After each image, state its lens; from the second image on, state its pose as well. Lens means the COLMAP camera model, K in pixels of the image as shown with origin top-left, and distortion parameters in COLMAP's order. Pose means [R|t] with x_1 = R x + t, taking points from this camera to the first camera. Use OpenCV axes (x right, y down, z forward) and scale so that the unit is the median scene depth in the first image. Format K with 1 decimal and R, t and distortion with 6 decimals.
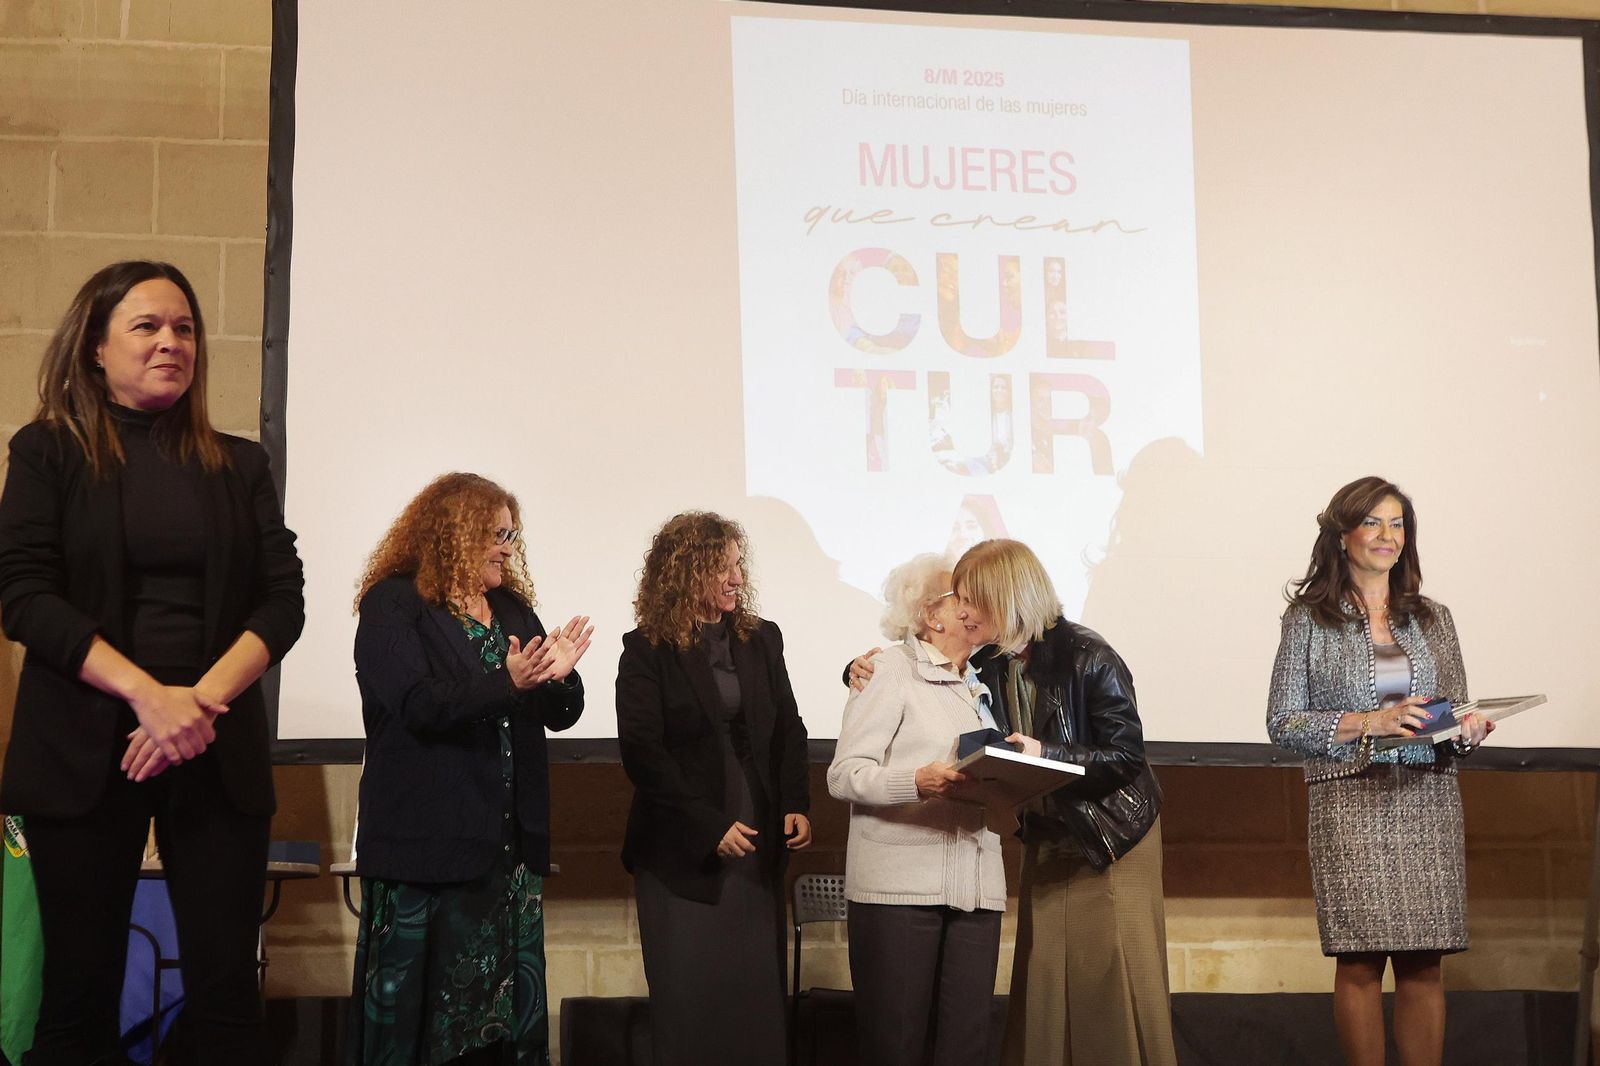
lens RADIAL K [[2338.0, 0, 800.0], [0, 2338.0, 533.0], [0, 0, 1]] dist [-0.004492, 0.005889]
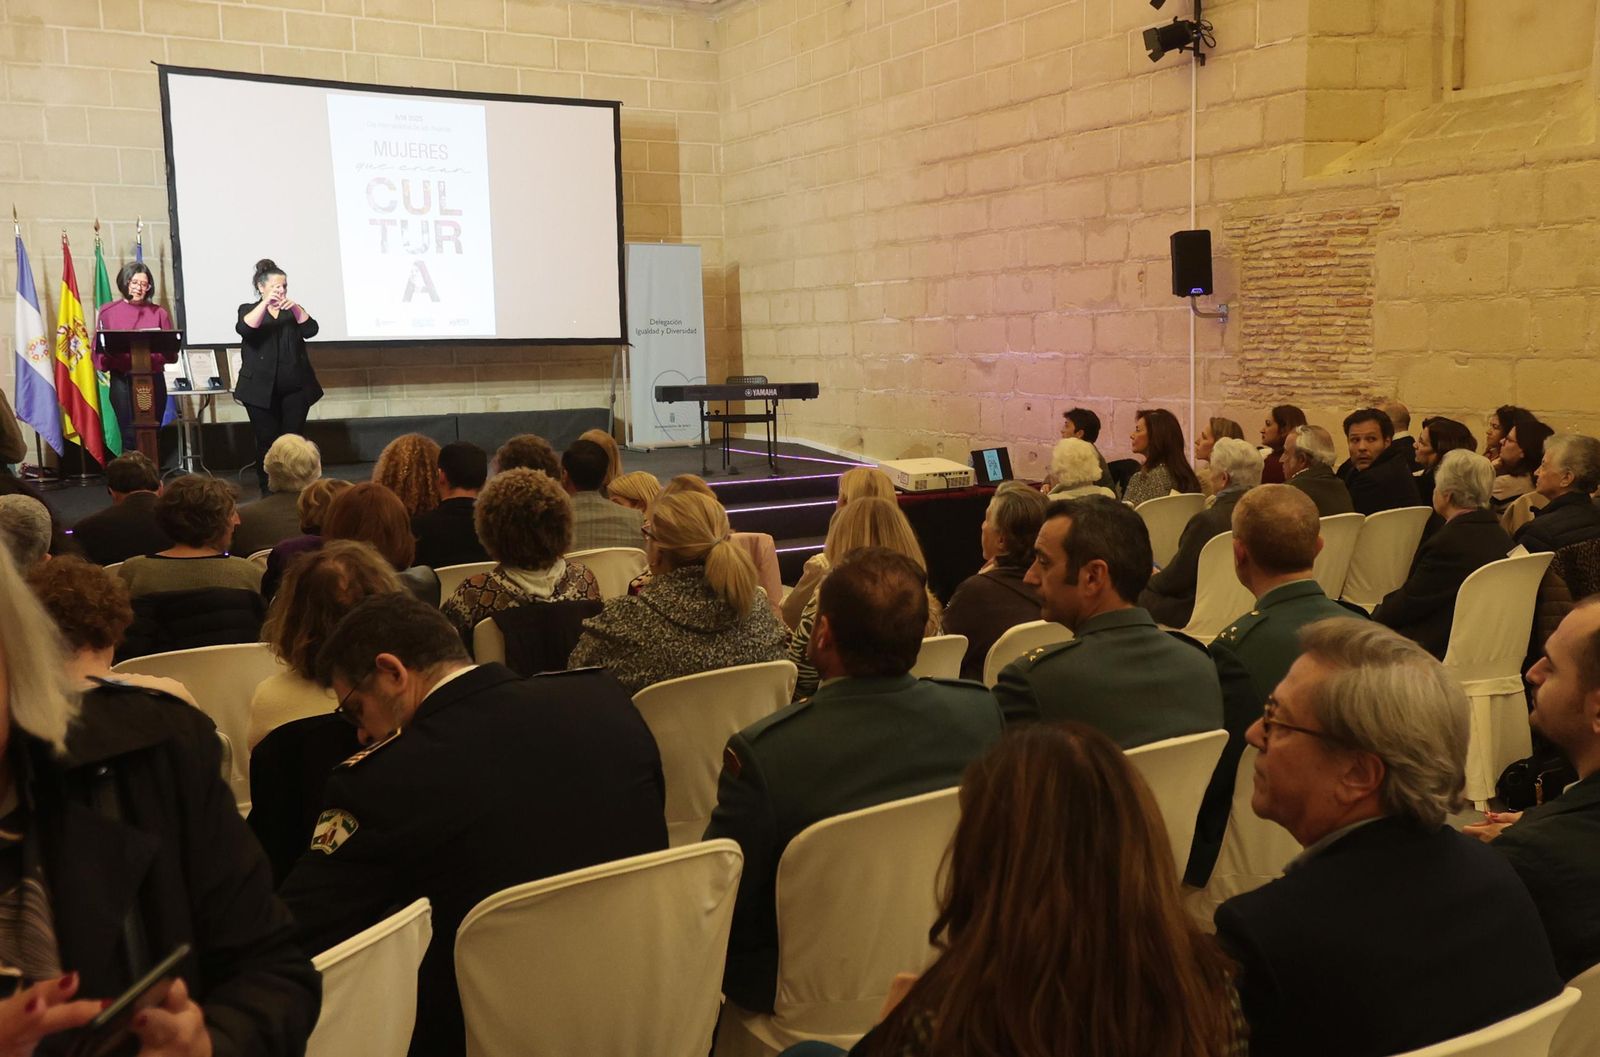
lens RADIAL K [[1367.6, 0, 800.0], [0, 1367.6, 528.5], [0, 0, 1]] dist [0.008413, 0.004398]
pose [[0.924884, -0.063902, 0.374840, -0.158608], [-0.052345, 0.954996, 0.291962, -0.232202], [-0.376628, -0.289652, 0.879916, -0.890442]]
